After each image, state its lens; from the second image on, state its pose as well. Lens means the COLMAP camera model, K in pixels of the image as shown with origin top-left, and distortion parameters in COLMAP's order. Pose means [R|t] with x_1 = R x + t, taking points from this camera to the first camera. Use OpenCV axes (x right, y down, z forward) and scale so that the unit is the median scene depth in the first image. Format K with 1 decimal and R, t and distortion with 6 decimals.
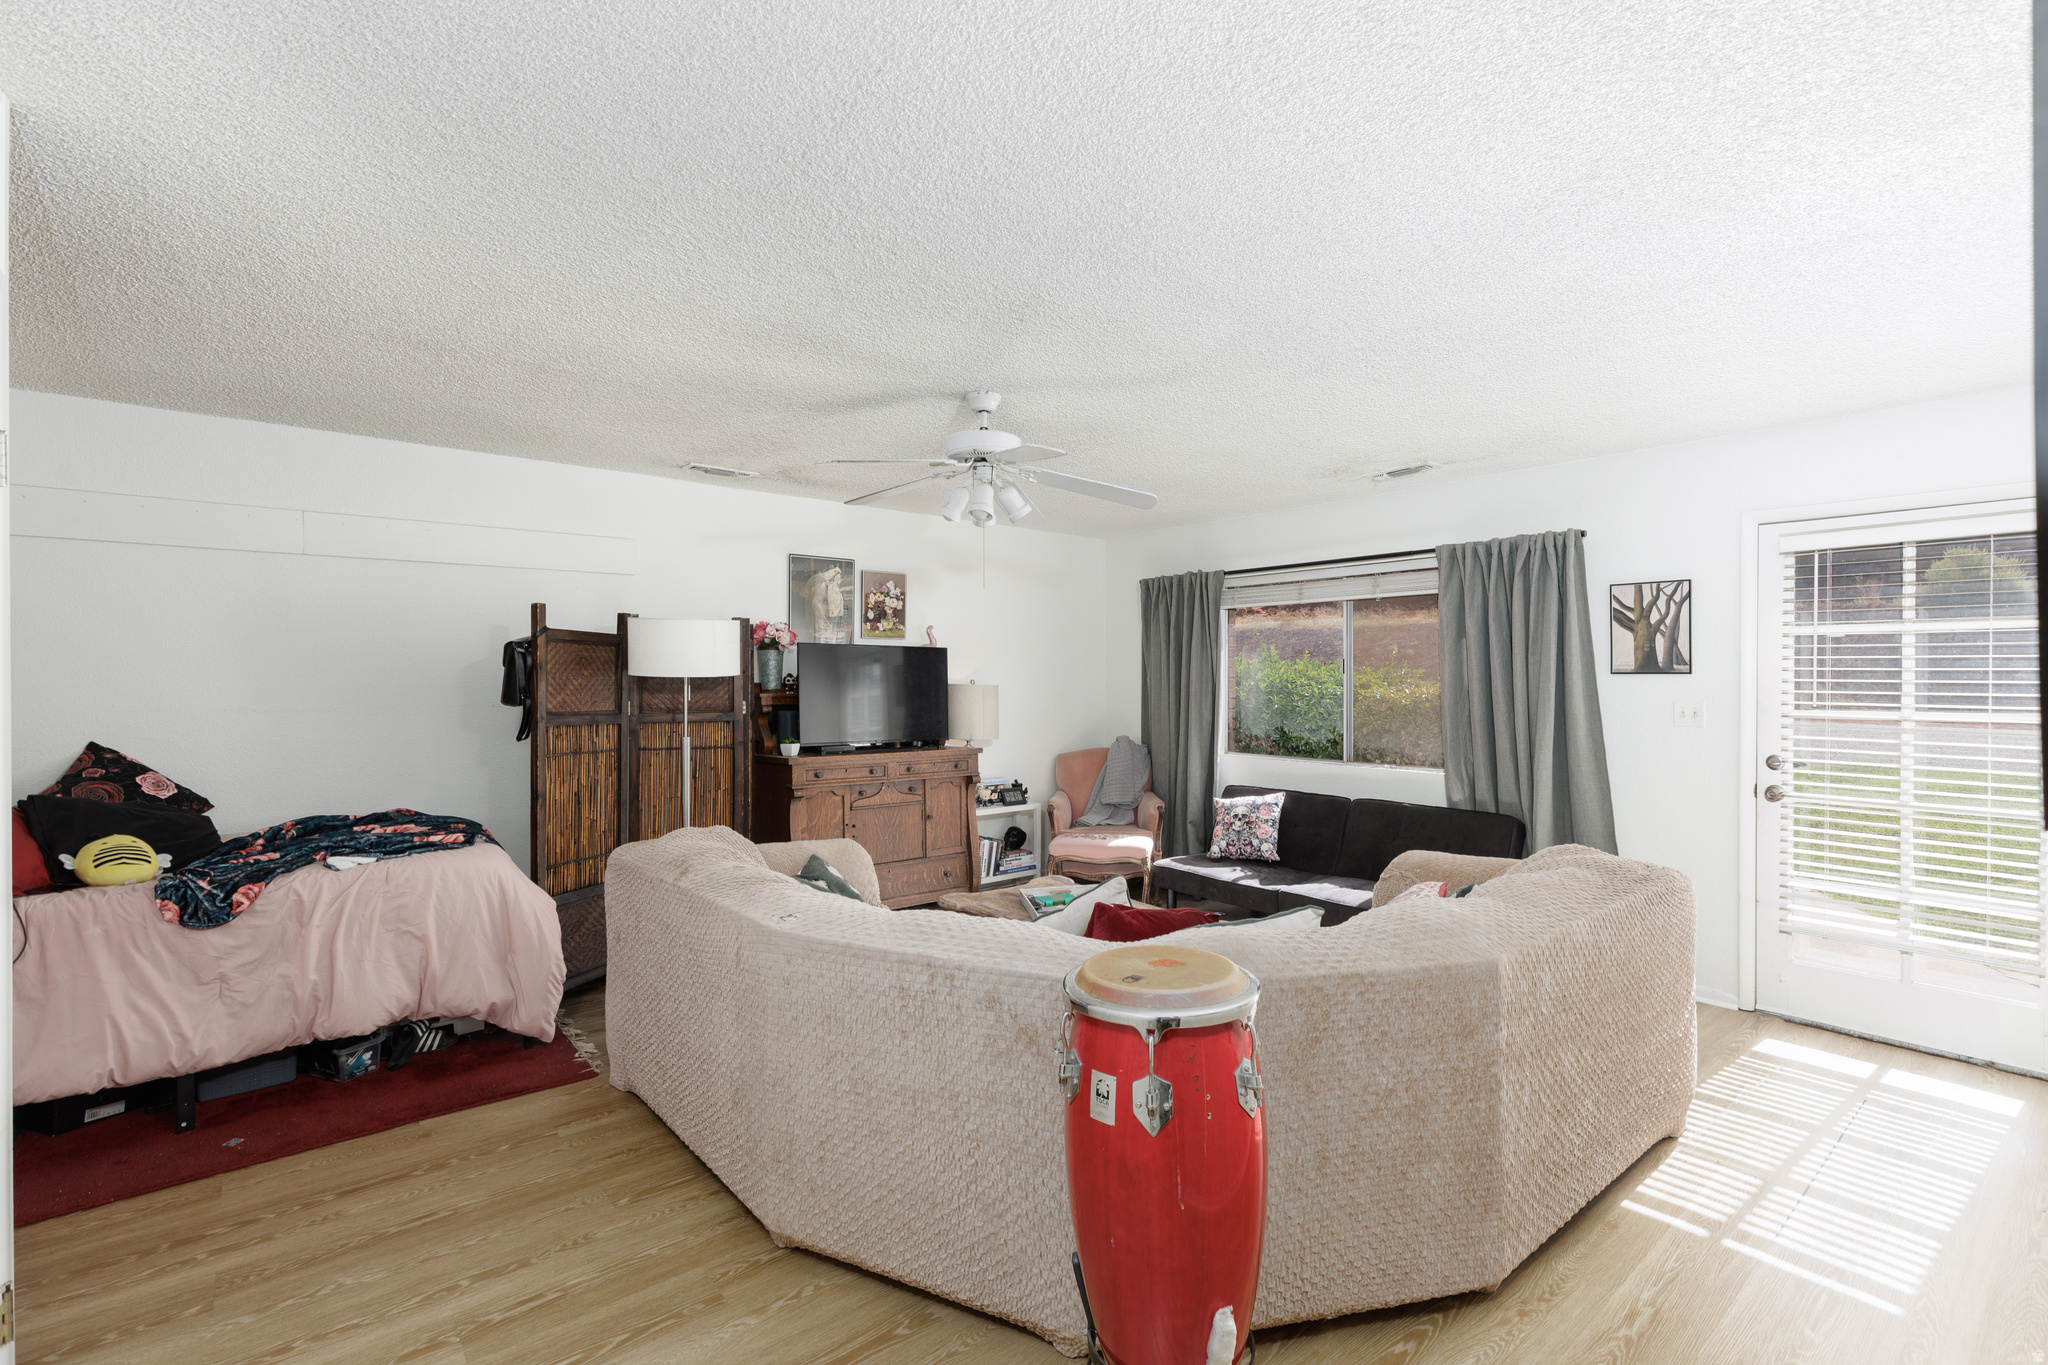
lens RADIAL K [[911.2, 0, 1024.0], [0, 911.2, 682.5], [0, 0, 1]] dist [0.000897, 0.000412]
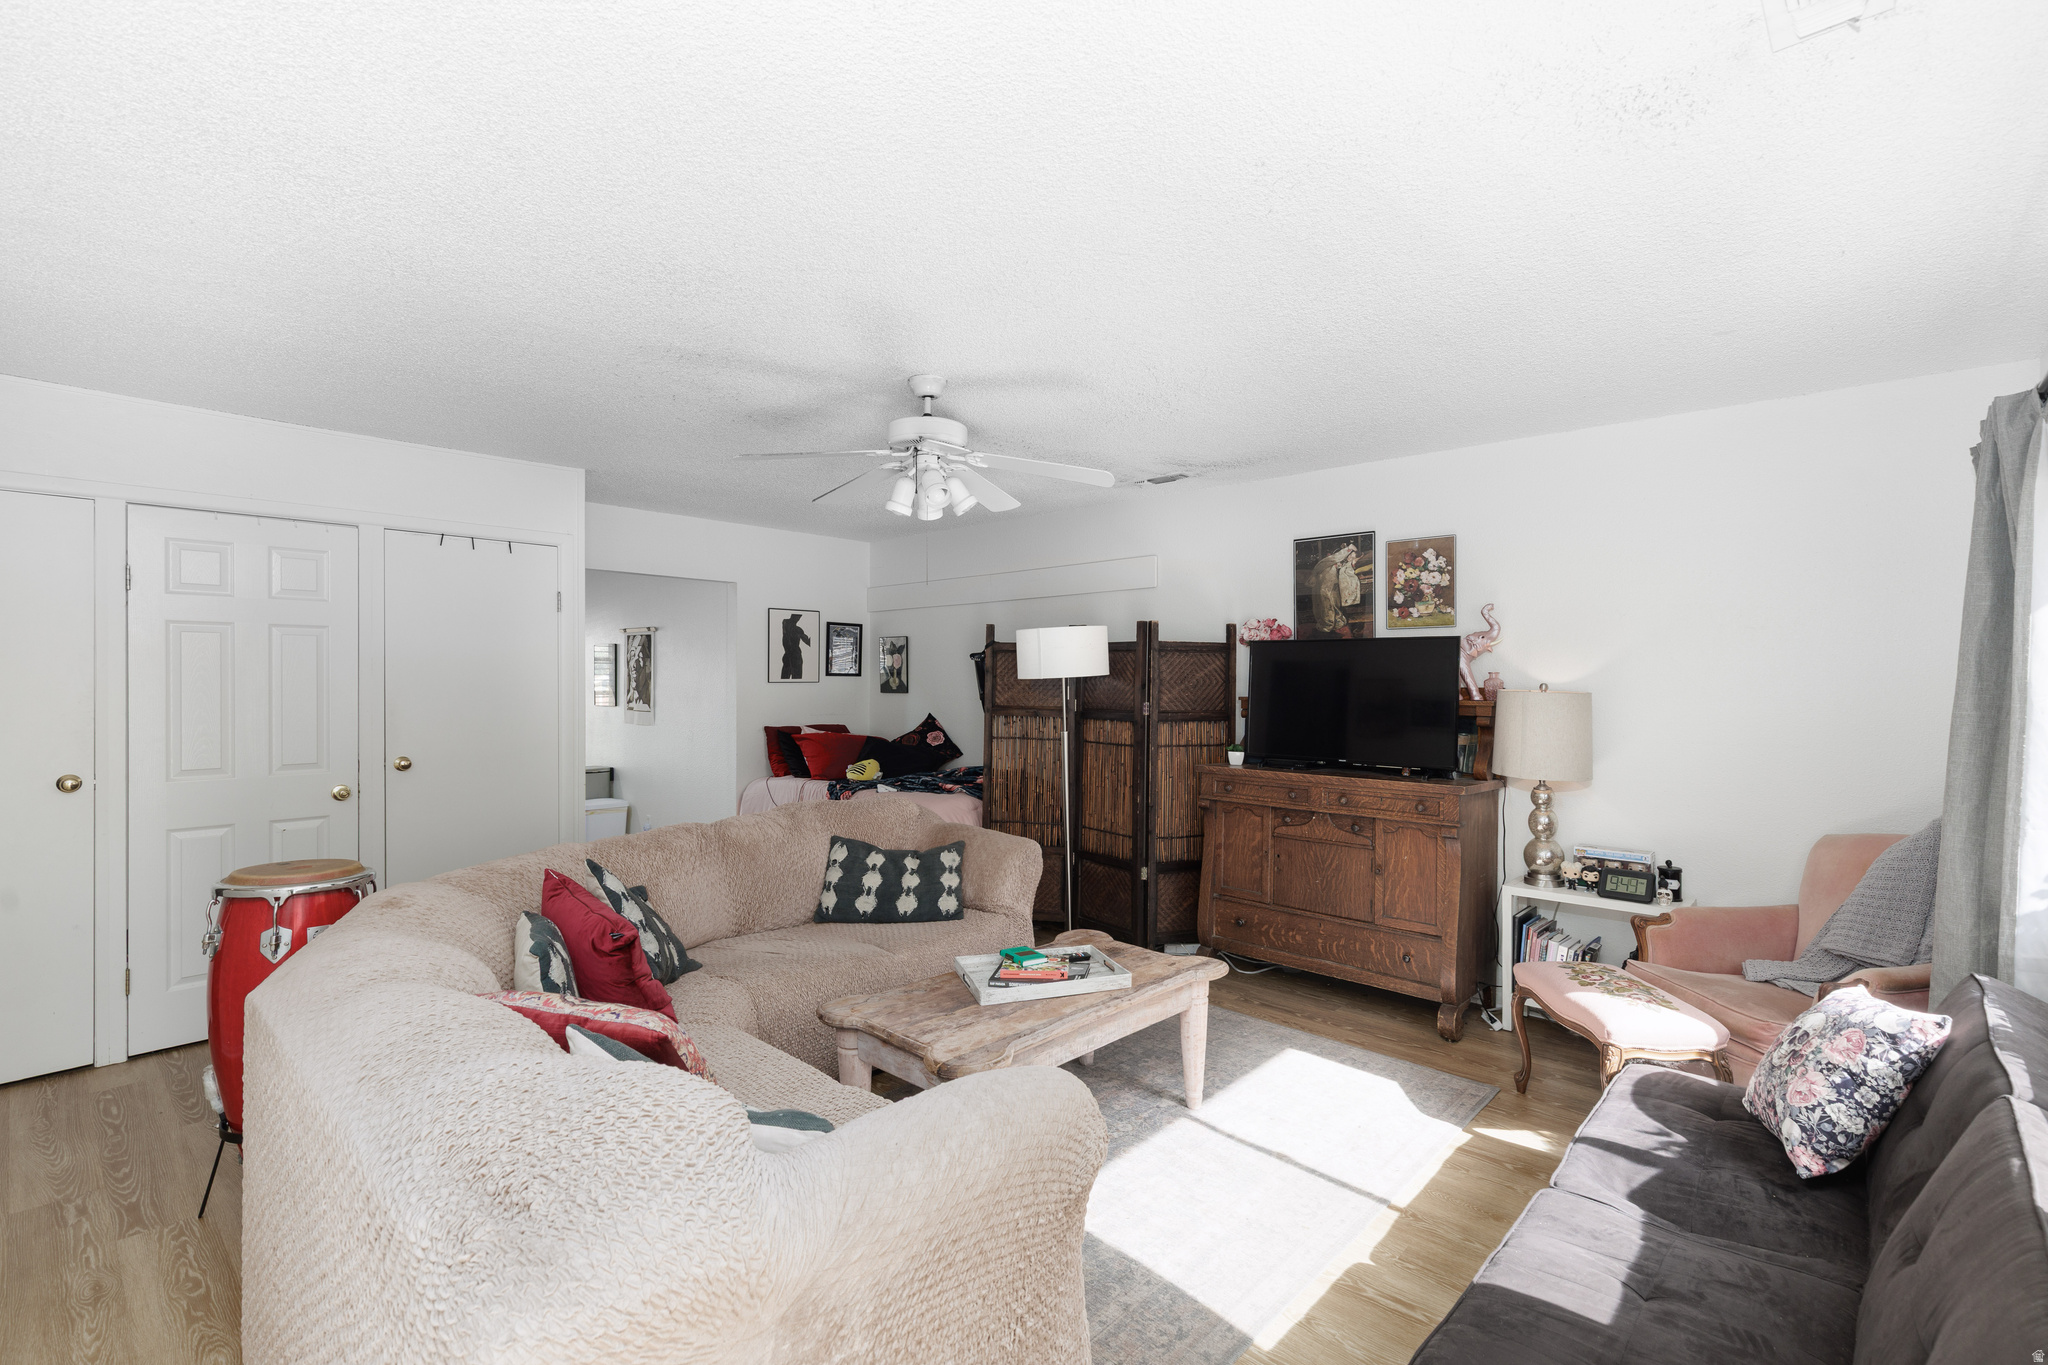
lens RADIAL K [[937.9, 0, 1024.0], [0, 937.9, 682.5], [0, 0, 1]] dist [-0.000838, 0.000059]
pose [[0.126622, -0.004996, -0.991938, 0.662523], [-0.012091, 0.999905, -0.006580, 0.006545], [0.991877, 0.012827, 0.126549, 0.680276]]
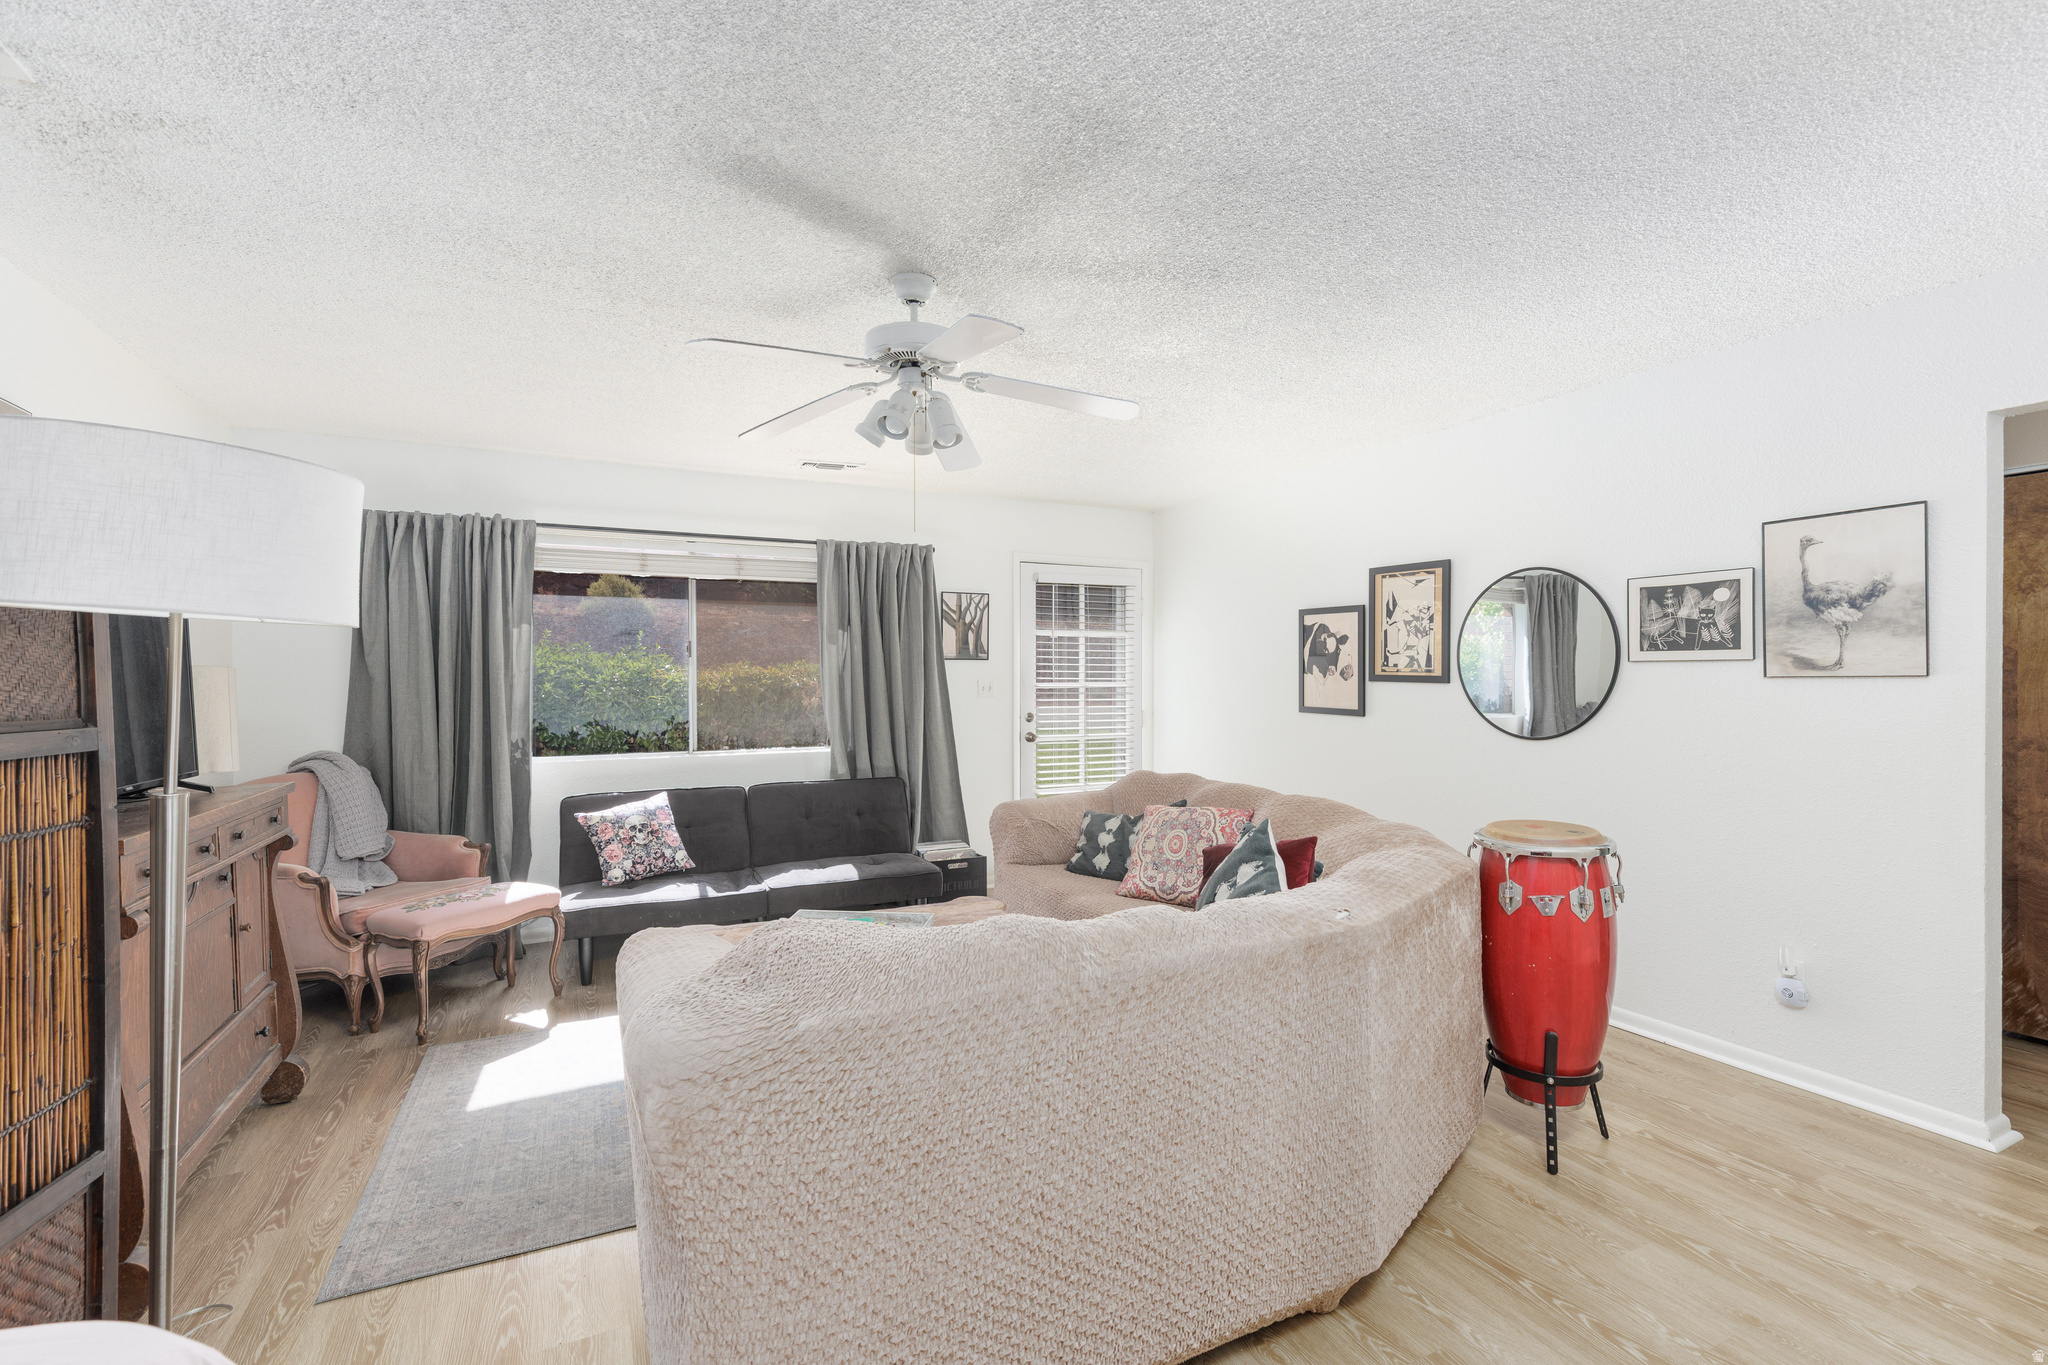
lens RADIAL K [[937.9, 0, 1024.0], [0, 937.9, 682.5], [0, 0, 1]] dist [-0.000838, 0.000059]
pose [[0.212825, -0.012400, 0.977012, -0.563781], [0.005803, 0.999918, 0.011427, 0.007896], [-0.977073, 0.003237, 0.212880, 0.513292]]
